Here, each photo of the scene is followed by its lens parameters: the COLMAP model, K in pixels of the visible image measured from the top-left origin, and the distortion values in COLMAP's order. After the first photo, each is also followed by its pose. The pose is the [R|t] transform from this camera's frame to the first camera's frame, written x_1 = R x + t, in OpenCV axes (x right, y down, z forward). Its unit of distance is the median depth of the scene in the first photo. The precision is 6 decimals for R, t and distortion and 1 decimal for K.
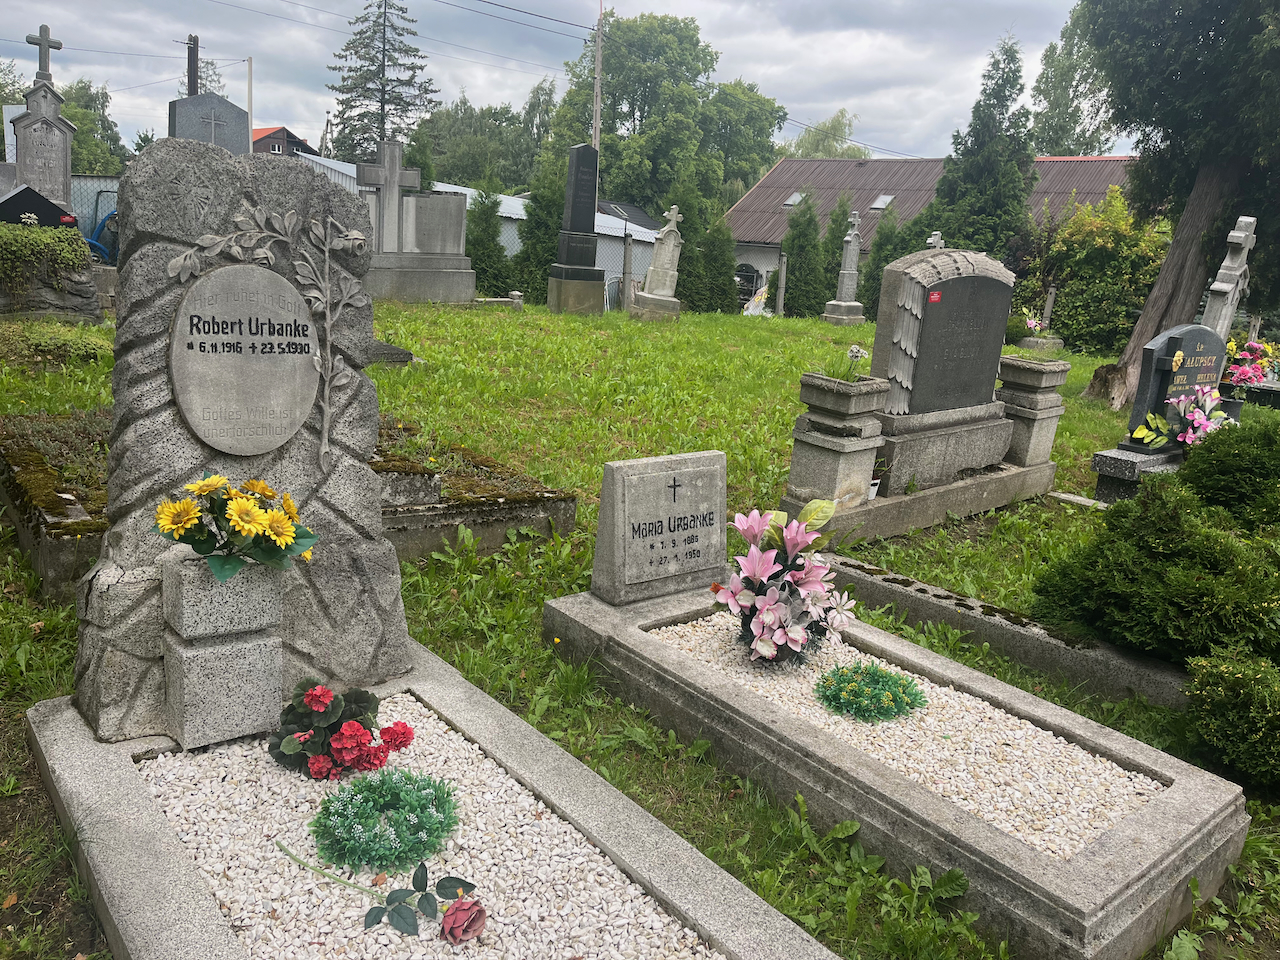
lens RADIAL K [[941.6, 0, 640.2], [0, 941.6, 473.9], [0, 0, 1]] dist [0.079163, -0.112450]
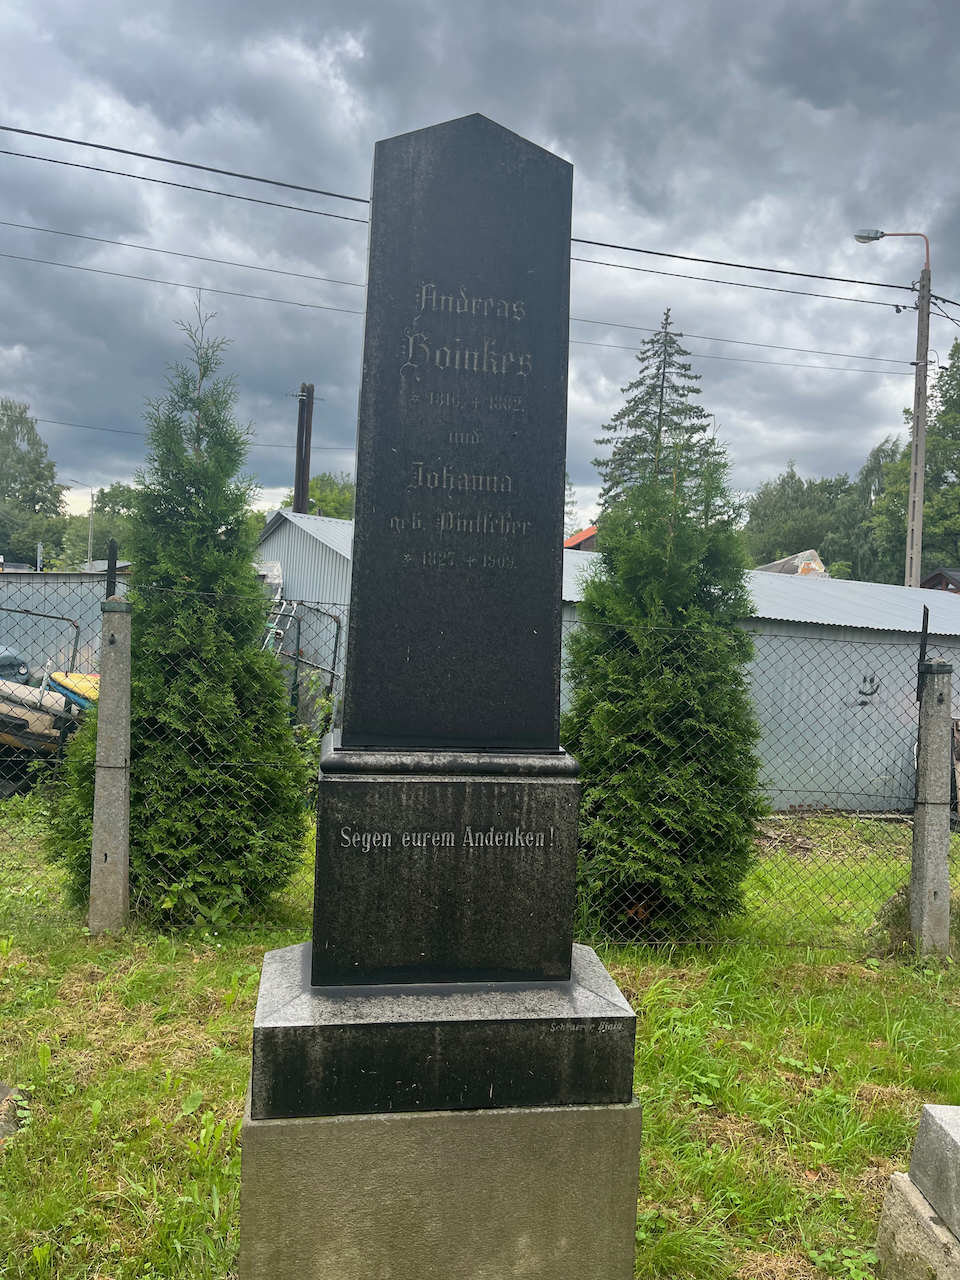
lens RADIAL K [[941.6, 0, 566.8], [0, 941.6, 638.4], [0, 0, 1]] dist [0.079163, -0.112450]
pose [[0.899821, -0.036067, -0.434766, 0.010452], [-0.062606, 0.975586, -0.210505, -0.073471], [0.431744, 0.216636, 0.875595, 0.281199]]
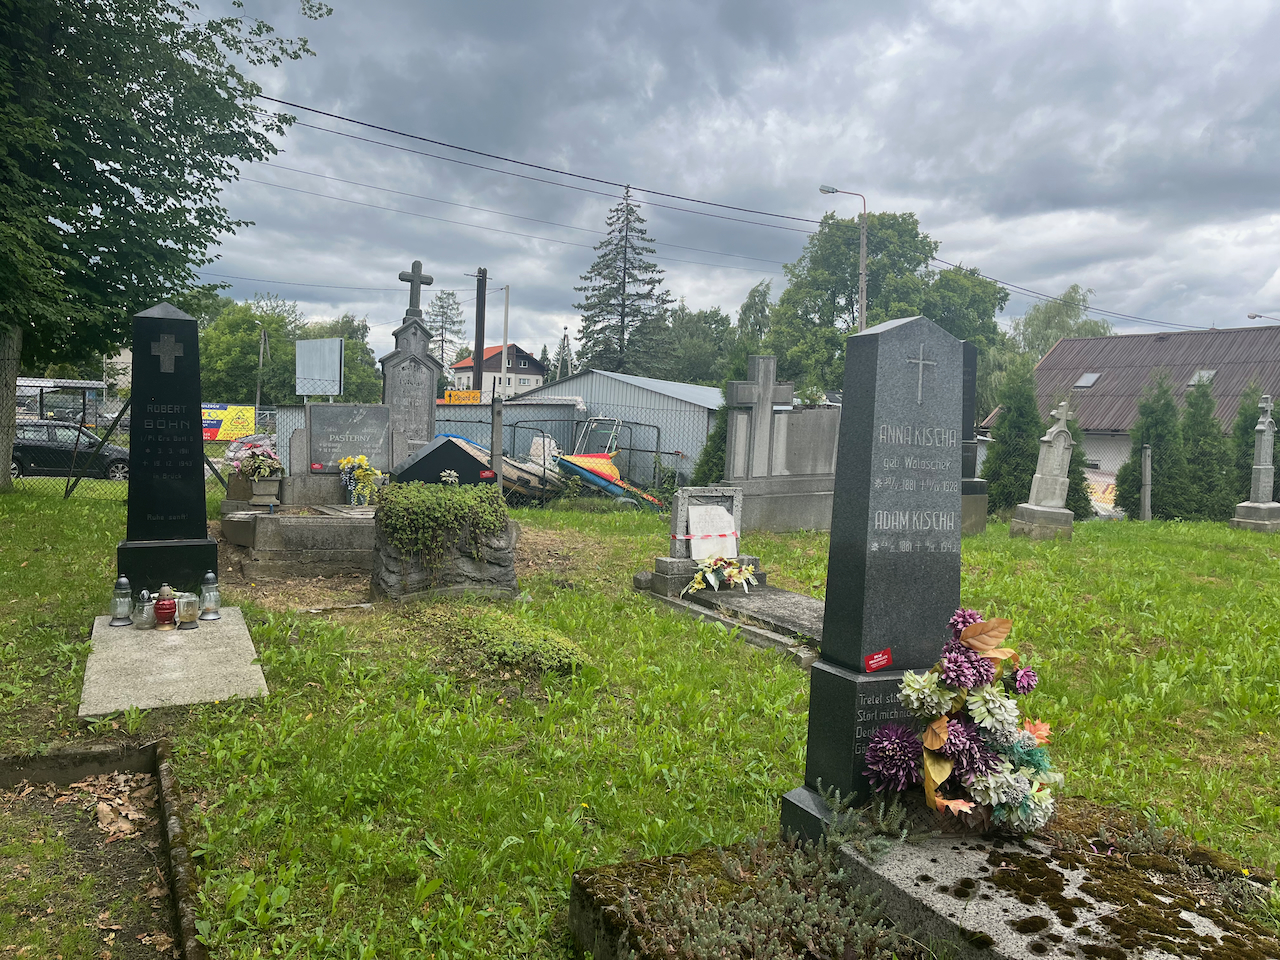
lens RADIAL K [[941.6, 0, 640.2], [0, 941.6, 473.9], [0, 0, 1]] dist [0.079163, -0.112450]
pose [[0.978648, -0.039648, -0.201685, -0.049010], [-0.000067, 0.981158, -0.193206, -0.017362], [0.205545, 0.189094, 0.960205, 0.037470]]
